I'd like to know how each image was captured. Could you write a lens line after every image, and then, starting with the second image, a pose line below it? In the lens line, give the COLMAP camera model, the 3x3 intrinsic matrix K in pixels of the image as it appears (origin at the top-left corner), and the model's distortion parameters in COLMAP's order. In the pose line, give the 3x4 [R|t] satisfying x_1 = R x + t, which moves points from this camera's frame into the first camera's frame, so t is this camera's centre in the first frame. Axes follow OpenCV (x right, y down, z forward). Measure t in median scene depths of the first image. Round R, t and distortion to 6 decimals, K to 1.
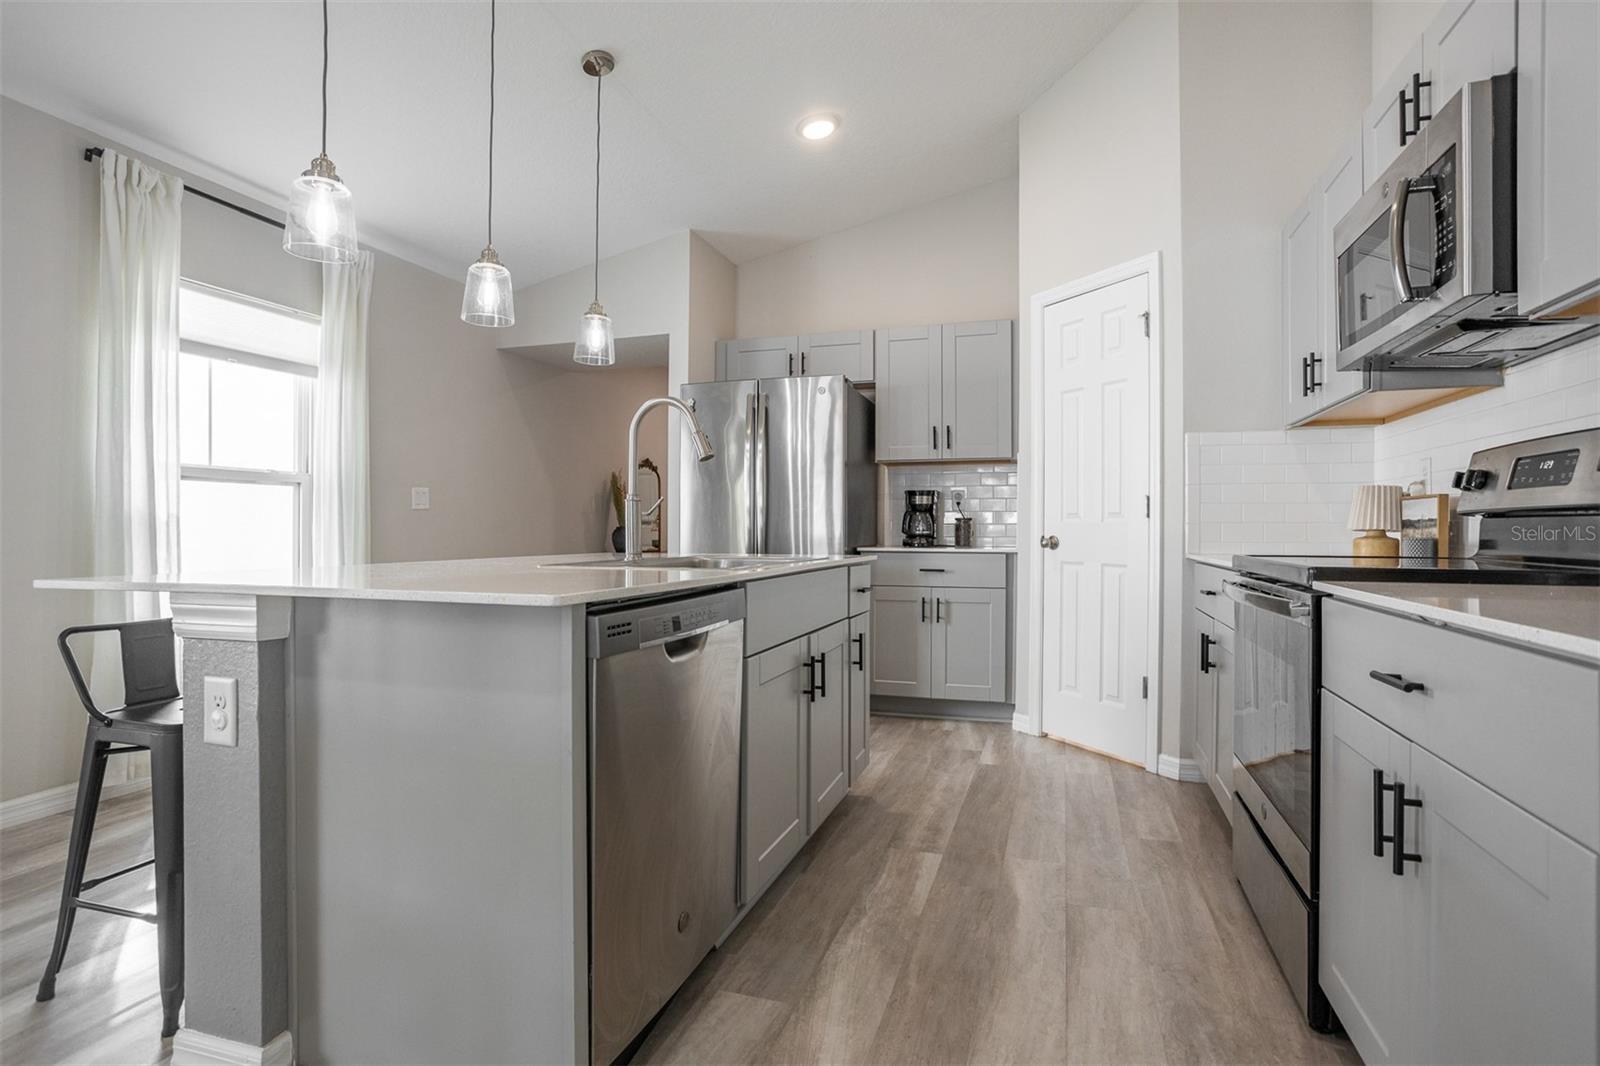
lens RADIAL K [[853.2, 0, 799.9], [0, 853.2, 524.0], [0, 0, 1]] dist [-0.052350, 0.042246]
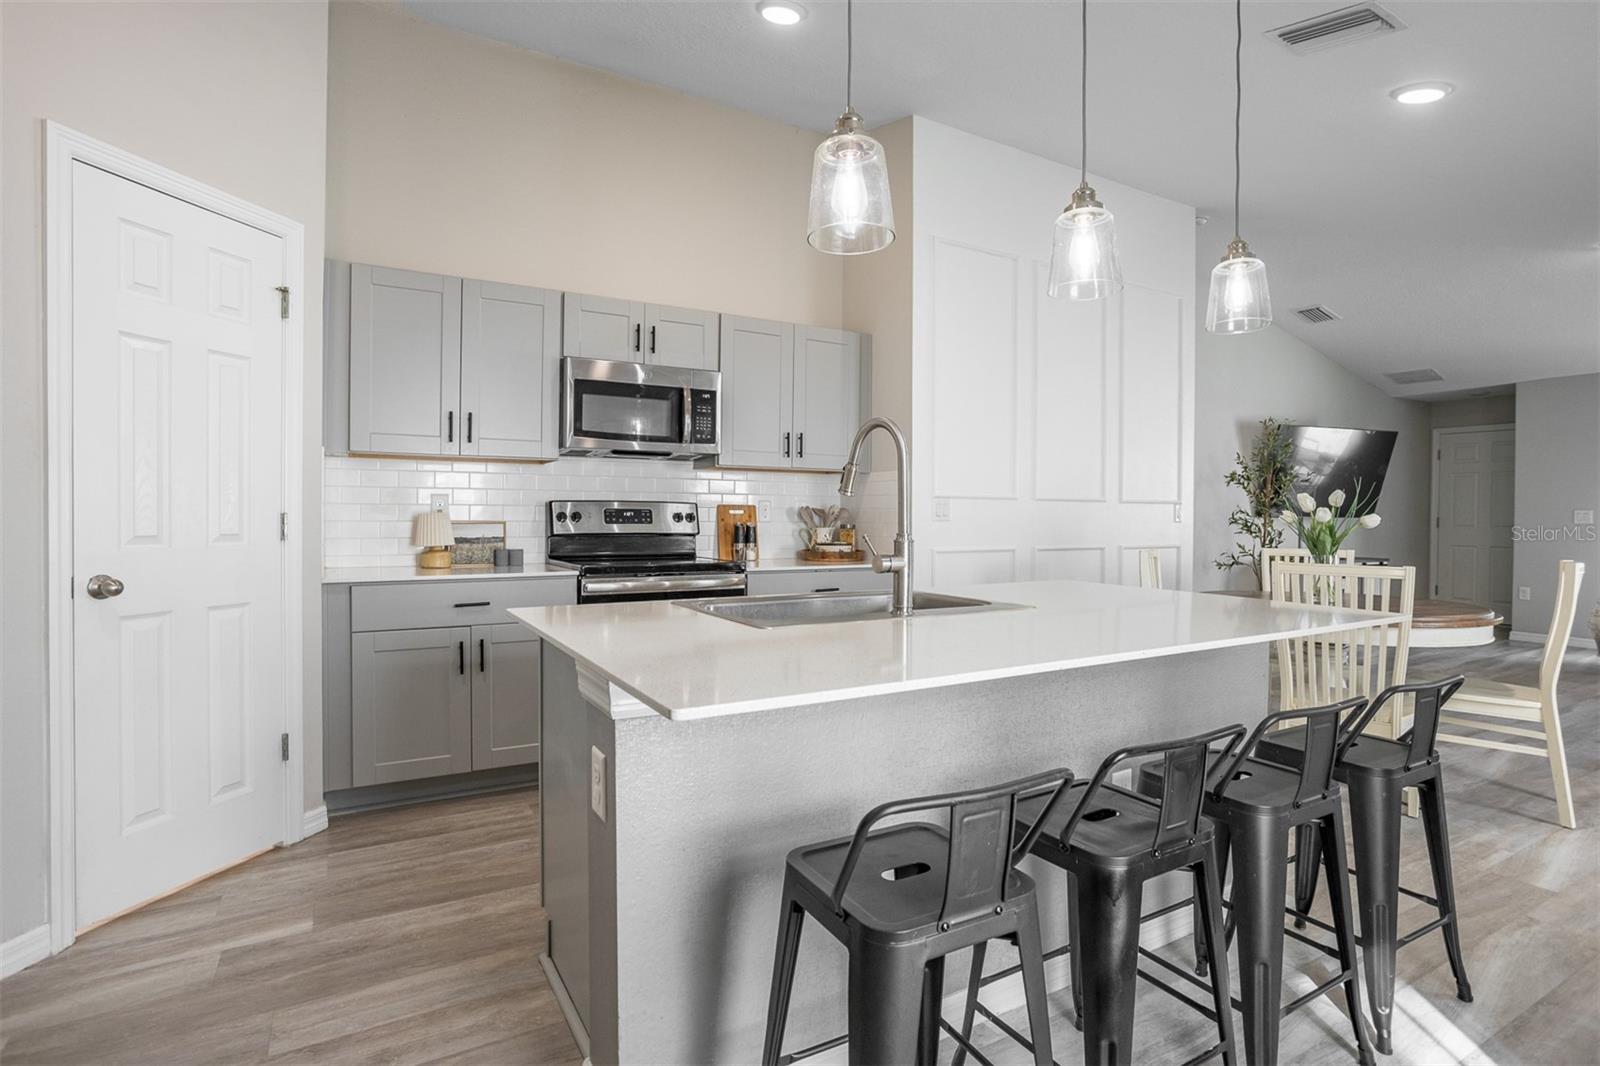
lens RADIAL K [[853.2, 0, 799.9], [0, 853.2, 524.0], [0, 0, 1]] dist [-0.052350, 0.042246]
pose [[-0.758916, -0.013400, 0.651051, -0.522843], [-0.003913, 0.999864, 0.016019, -0.039041], [-0.651177, 0.009610, -0.758865, 1.361345]]
